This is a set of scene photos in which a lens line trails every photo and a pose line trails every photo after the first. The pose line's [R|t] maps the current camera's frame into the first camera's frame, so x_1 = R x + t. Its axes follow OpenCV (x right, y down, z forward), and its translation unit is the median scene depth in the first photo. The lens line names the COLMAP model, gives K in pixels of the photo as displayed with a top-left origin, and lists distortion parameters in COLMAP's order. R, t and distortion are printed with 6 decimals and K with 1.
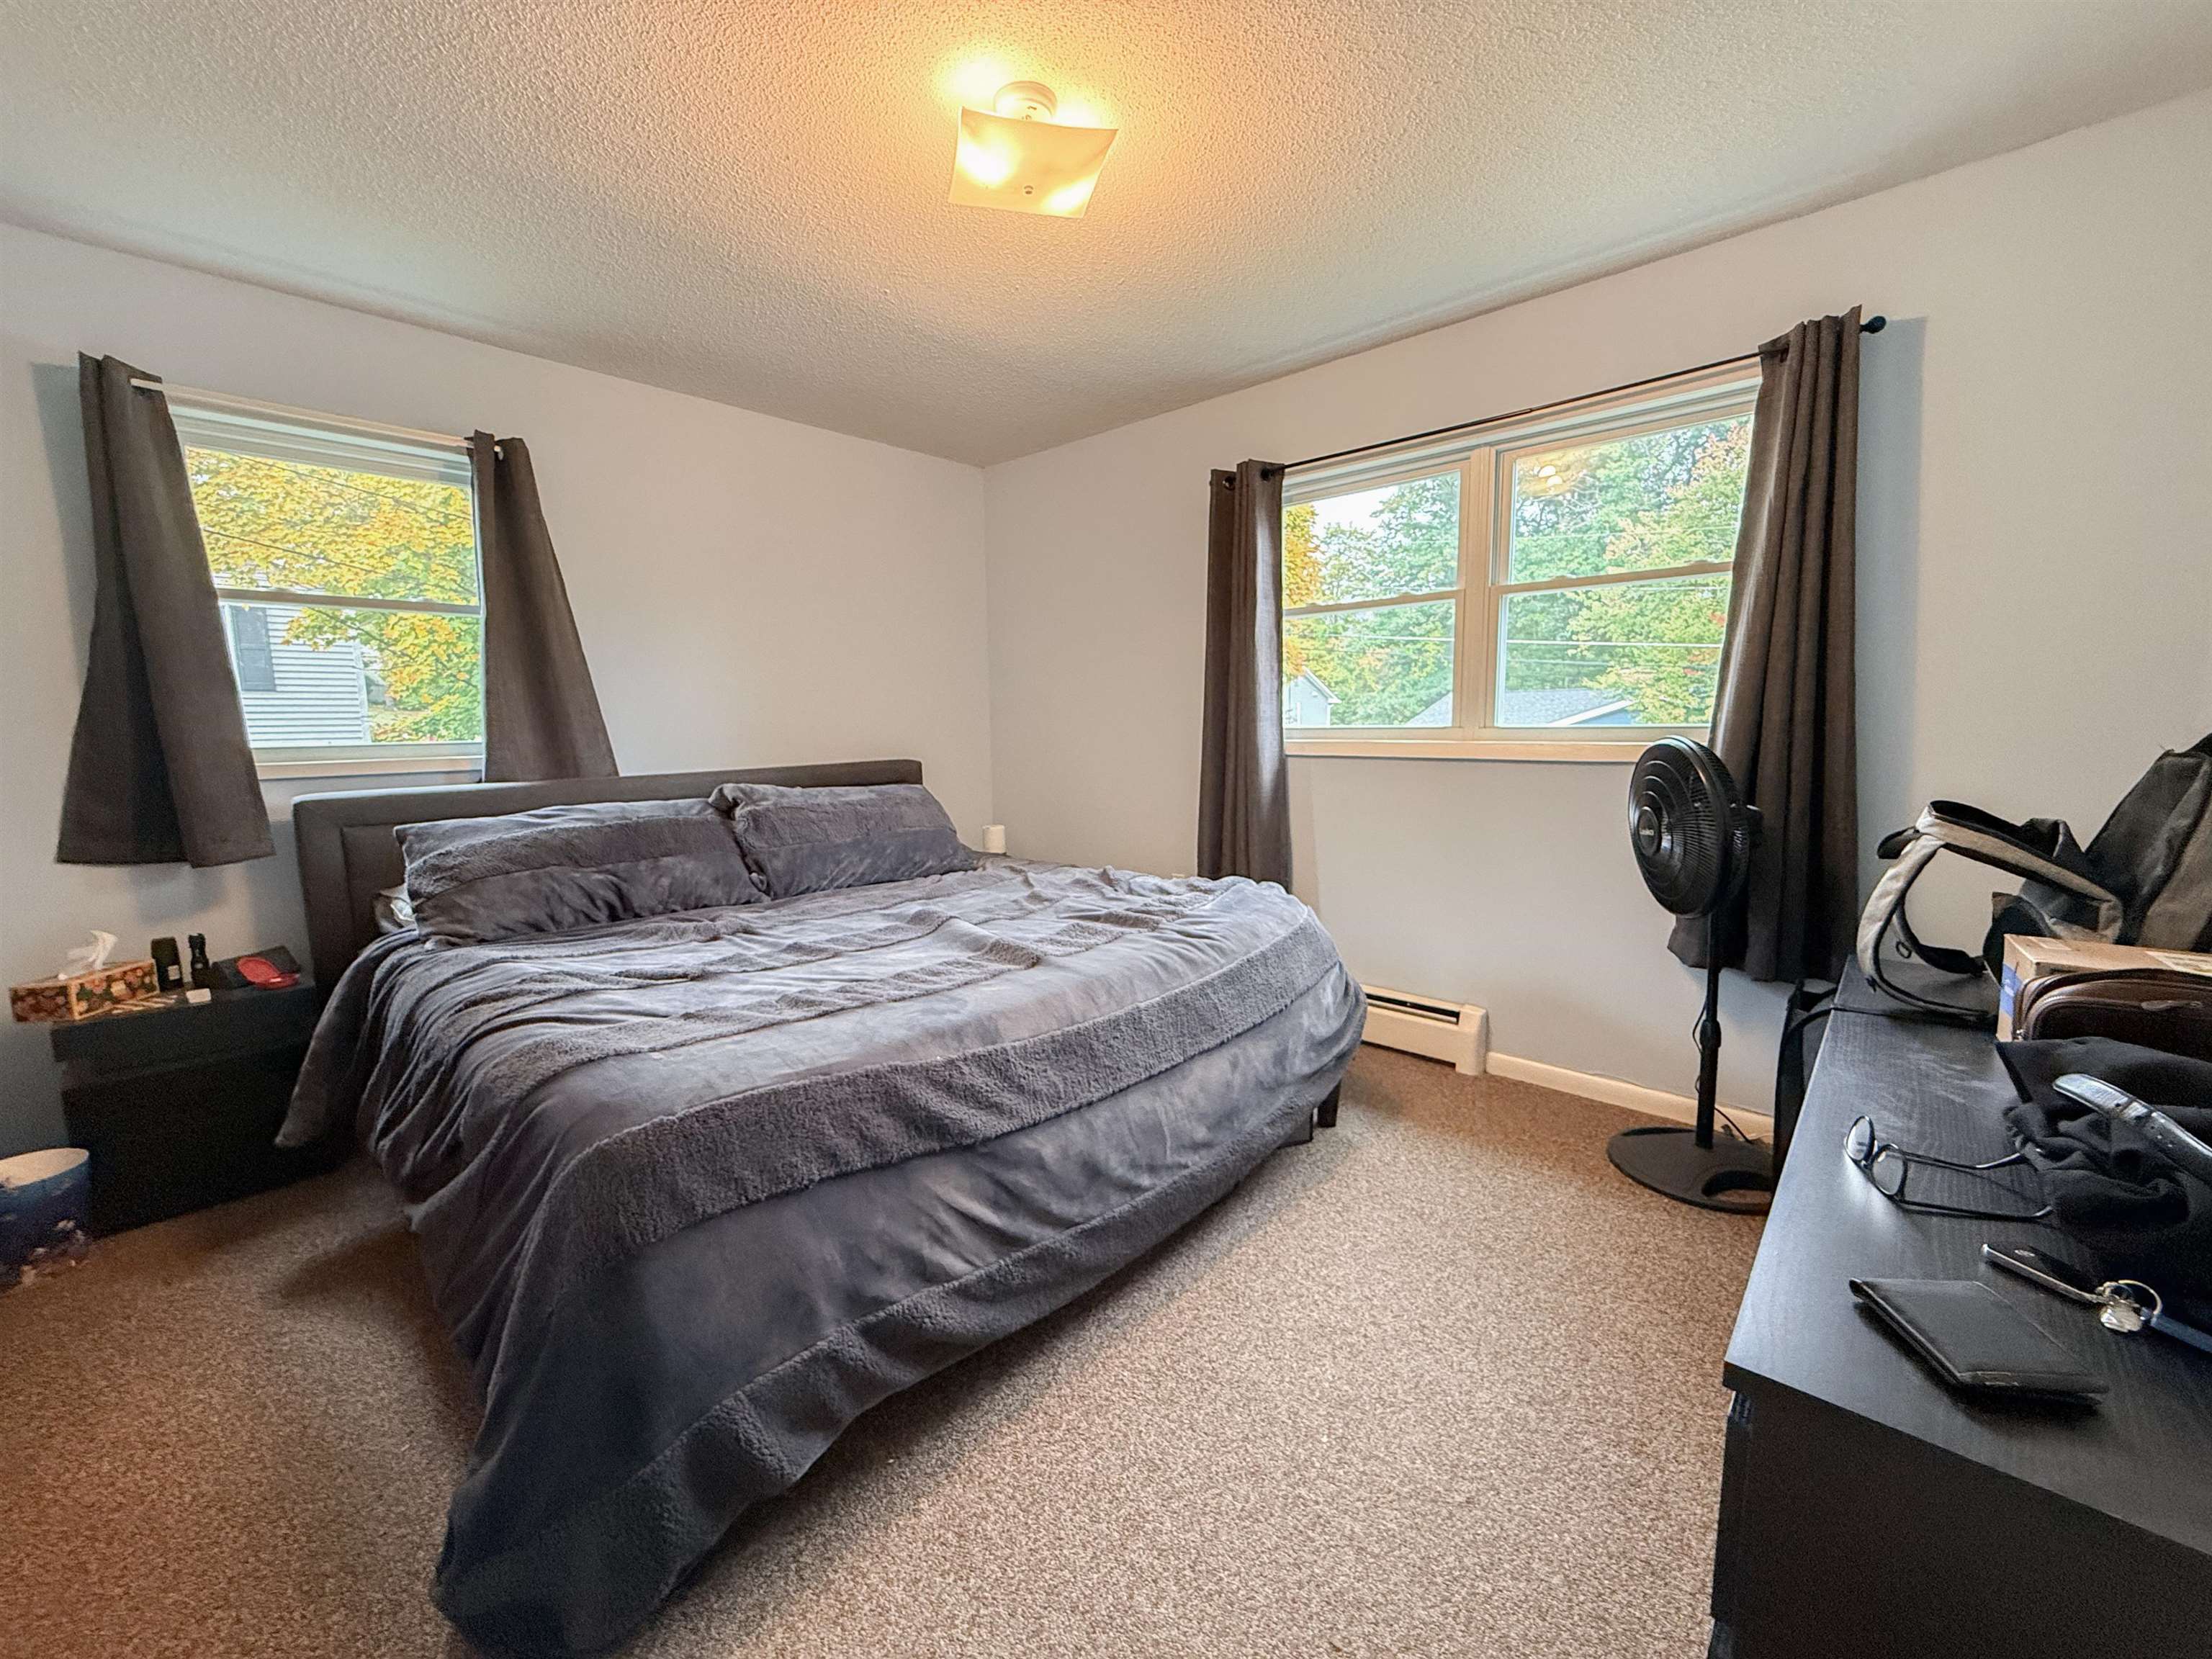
lens RADIAL K [[881.1, 0, 1093.3], [0, 881.1, 828.0], [0, 0, 1]] dist [-0.000148, -0.000044]
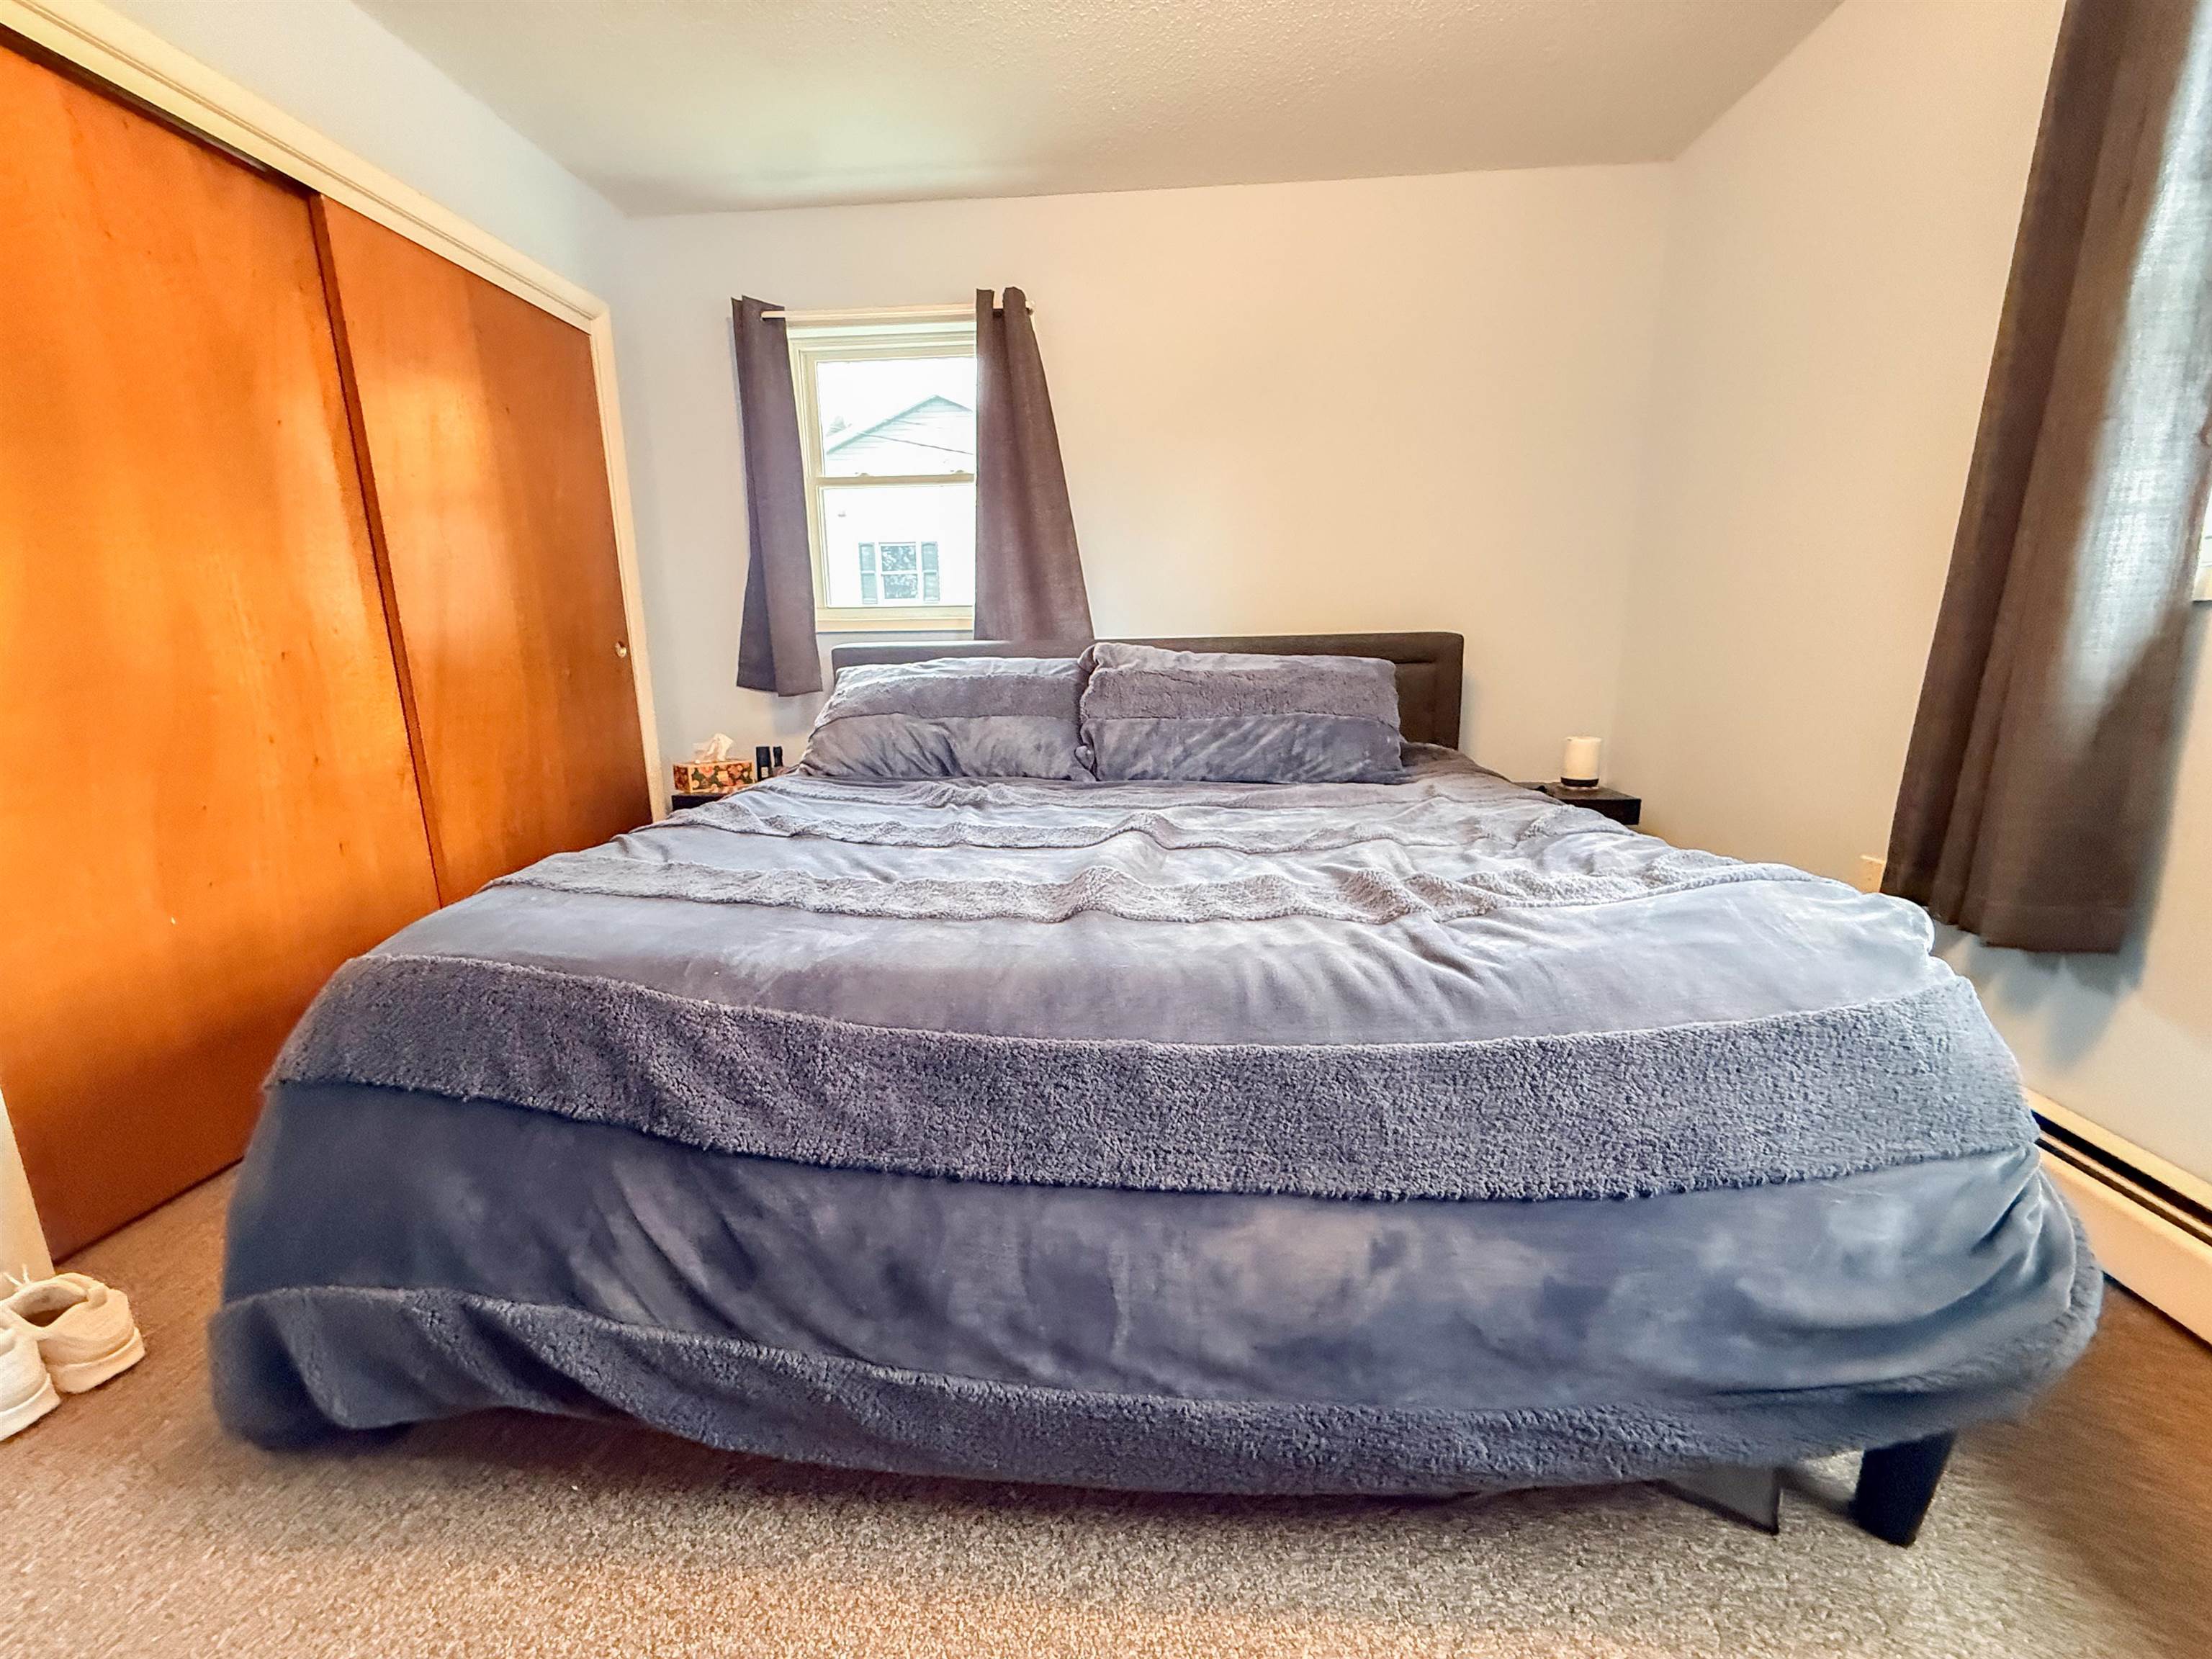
lens RADIAL K [[881.1, 0, 1116.3], [0, 881.1, 825.6], [0, 0, 1]] dist [-0.000148, -0.000044]
pose [[0.625589, 0.166222, -0.762239, 0.378480], [-0.092709, 0.985955, 0.138919, 0.007267], [0.774625, -0.016240, 0.632212, 0.622920]]
